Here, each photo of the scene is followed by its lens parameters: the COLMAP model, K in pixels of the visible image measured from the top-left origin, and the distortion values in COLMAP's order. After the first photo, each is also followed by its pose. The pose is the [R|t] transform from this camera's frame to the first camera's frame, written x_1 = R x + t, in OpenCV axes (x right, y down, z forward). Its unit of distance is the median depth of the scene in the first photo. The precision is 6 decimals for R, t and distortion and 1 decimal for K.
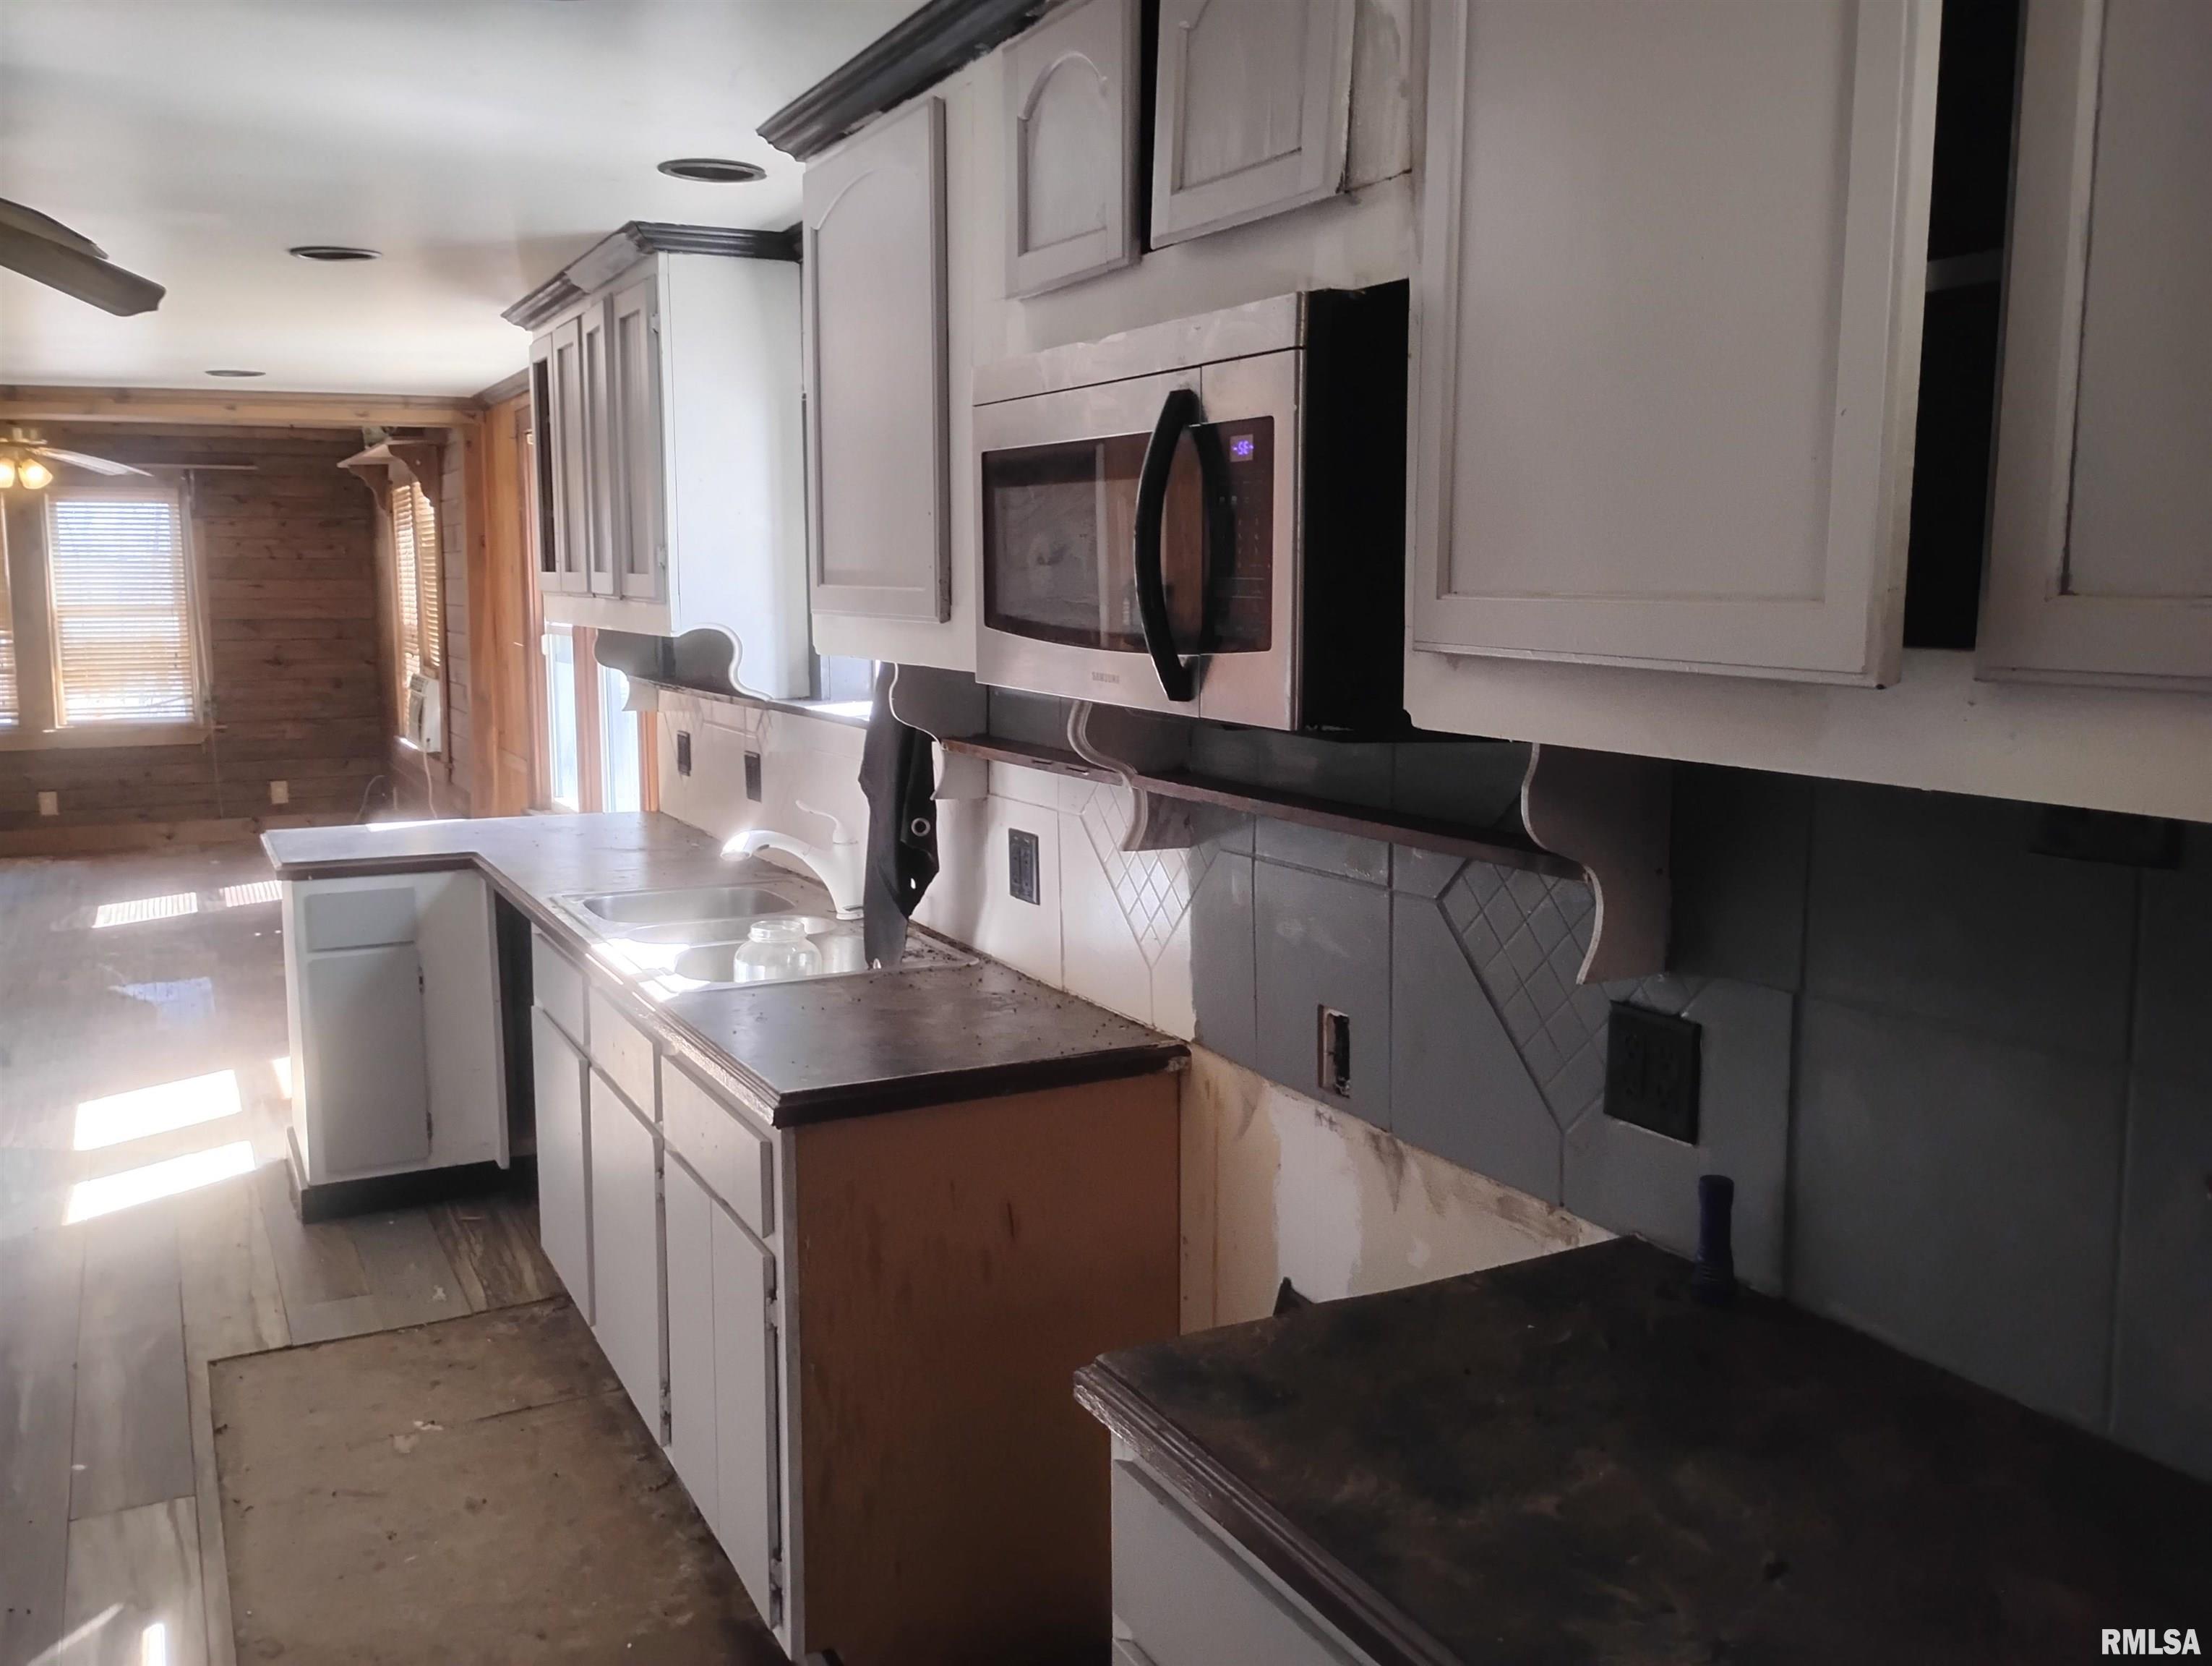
lens RADIAL K [[1845.3, 0, 1113.8], [0, 1845.3, 808.1], [0, 0, 1]] dist [0.079151, -0.100270]
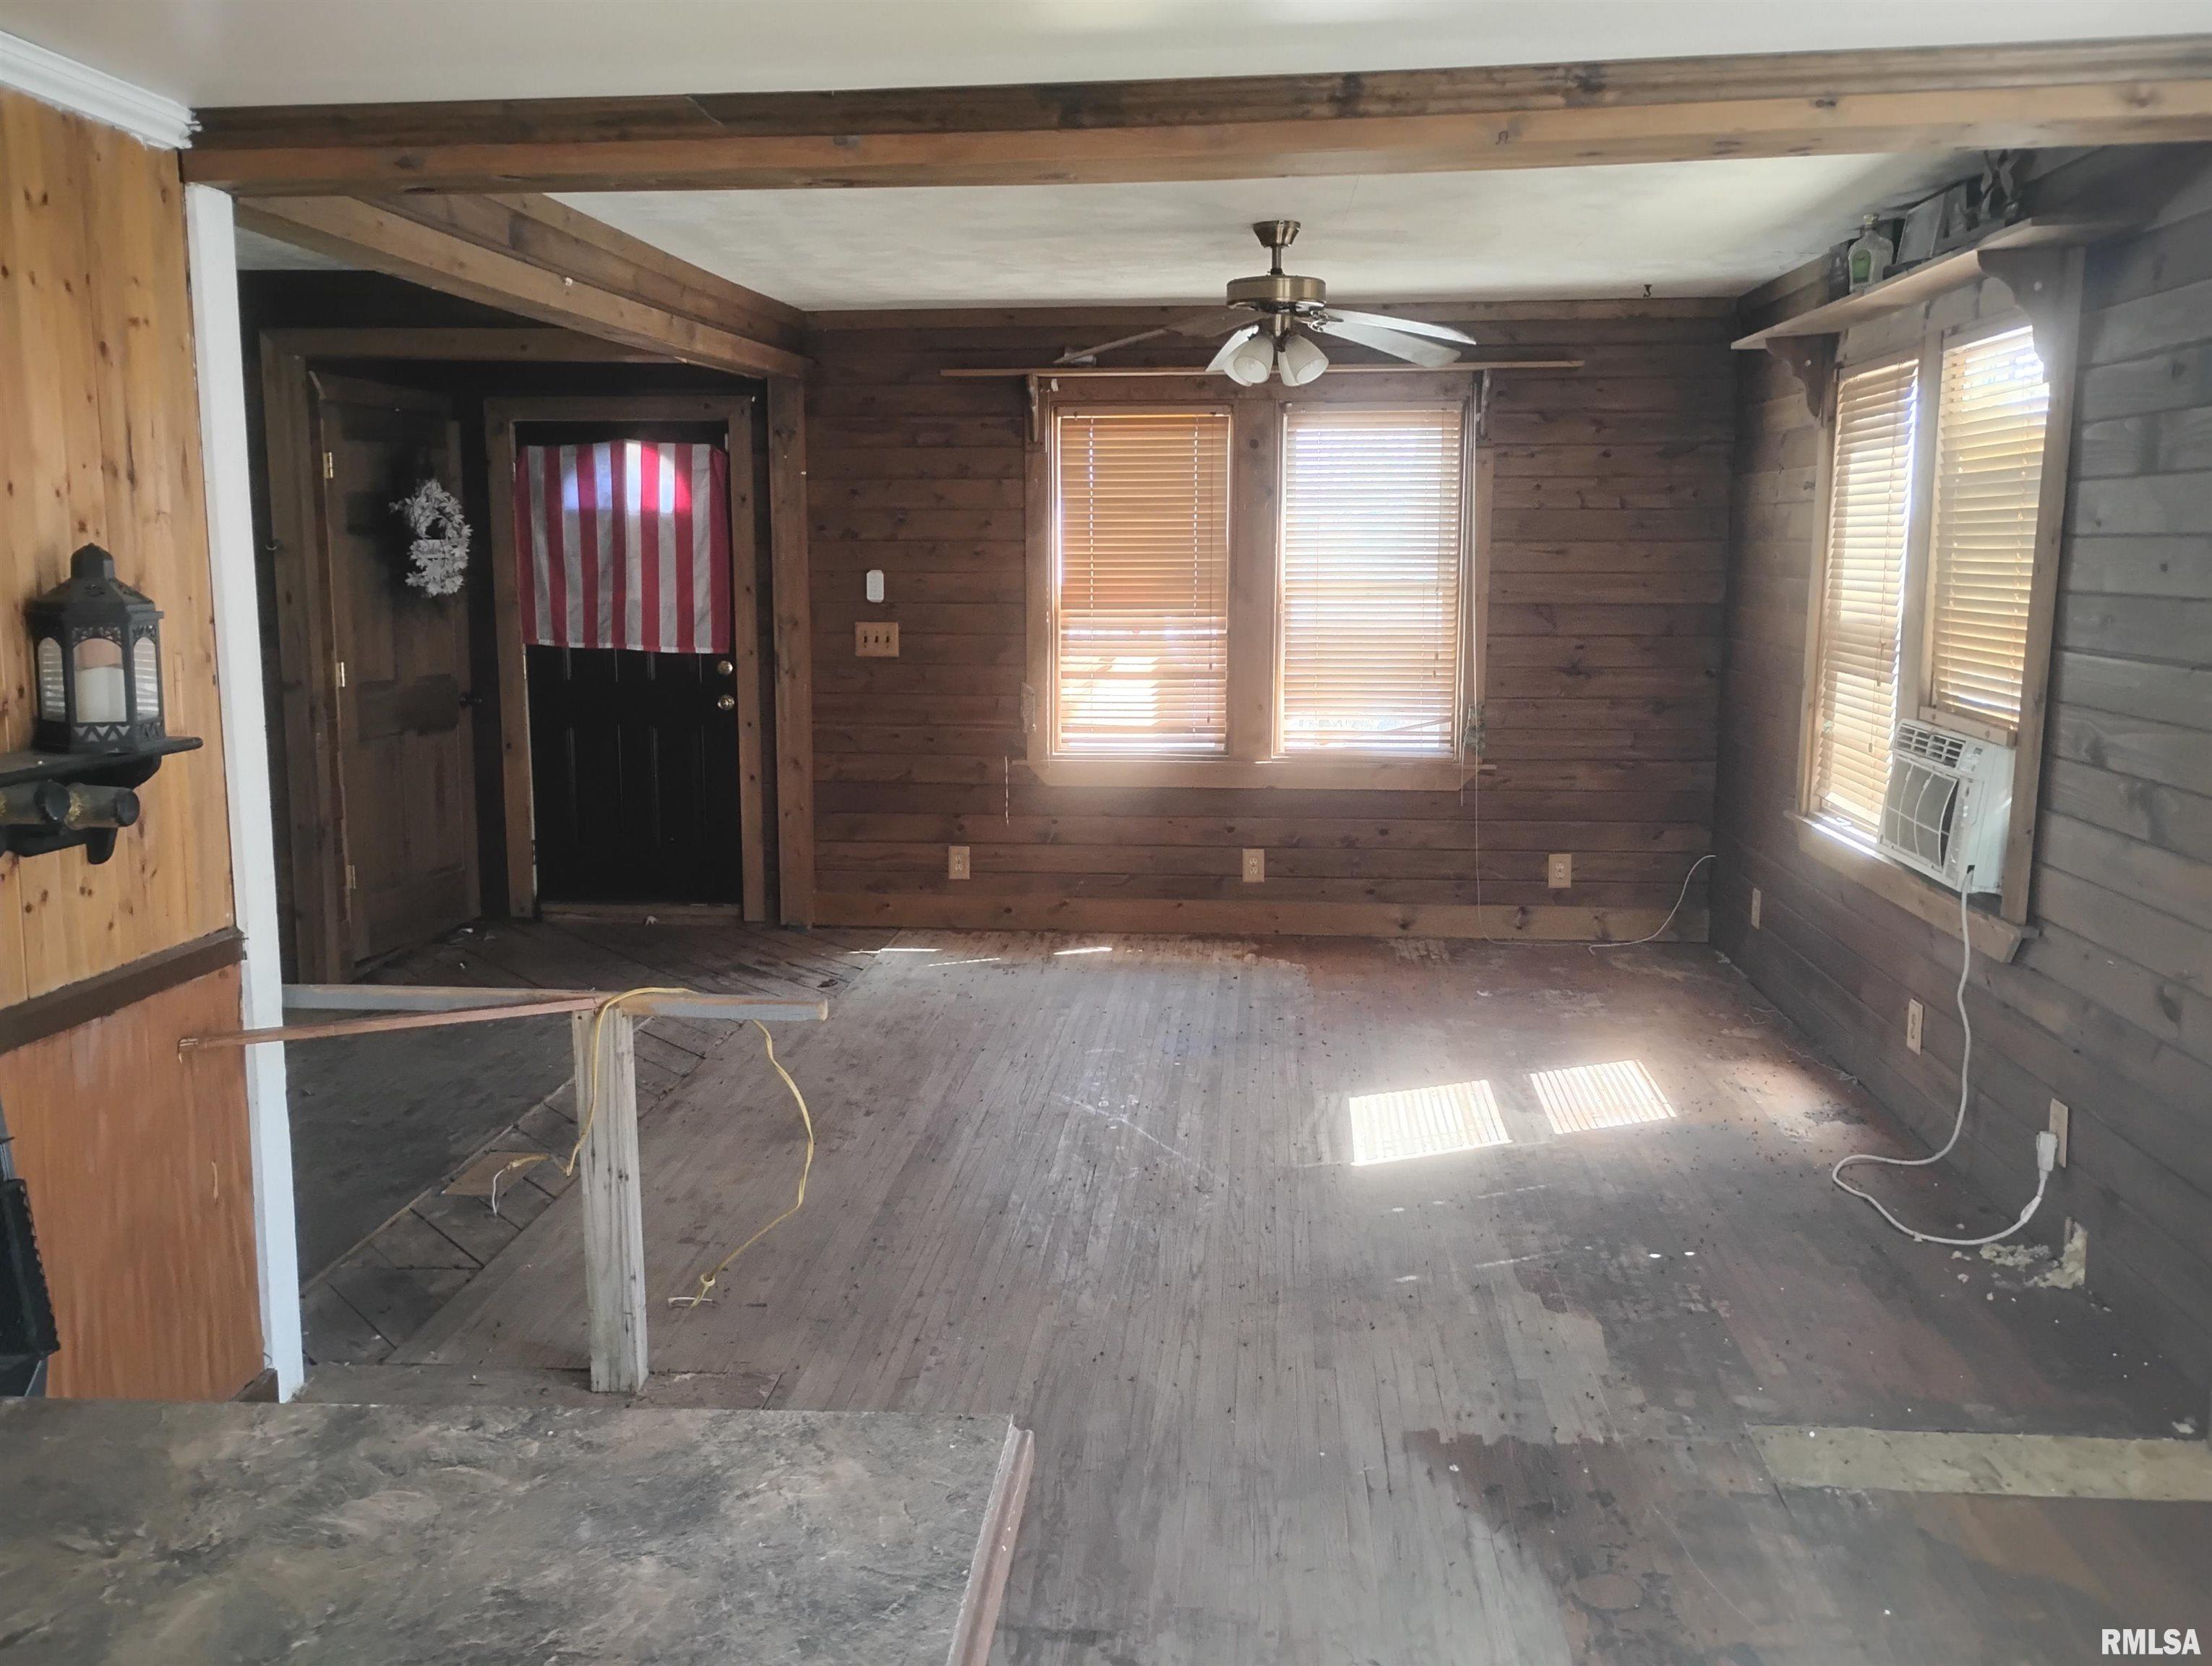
lens RADIAL K [[1845.3, 0, 1113.8], [0, 1845.3, 808.1], [0, 0, 1]] dist [0.079151, -0.100270]
pose [[0.846183, 0.078542, -0.527073, -0.246663], [-0.068623, 0.996904, 0.038385, -0.045424], [0.528456, 0.003689, 0.848953, 0.380407]]
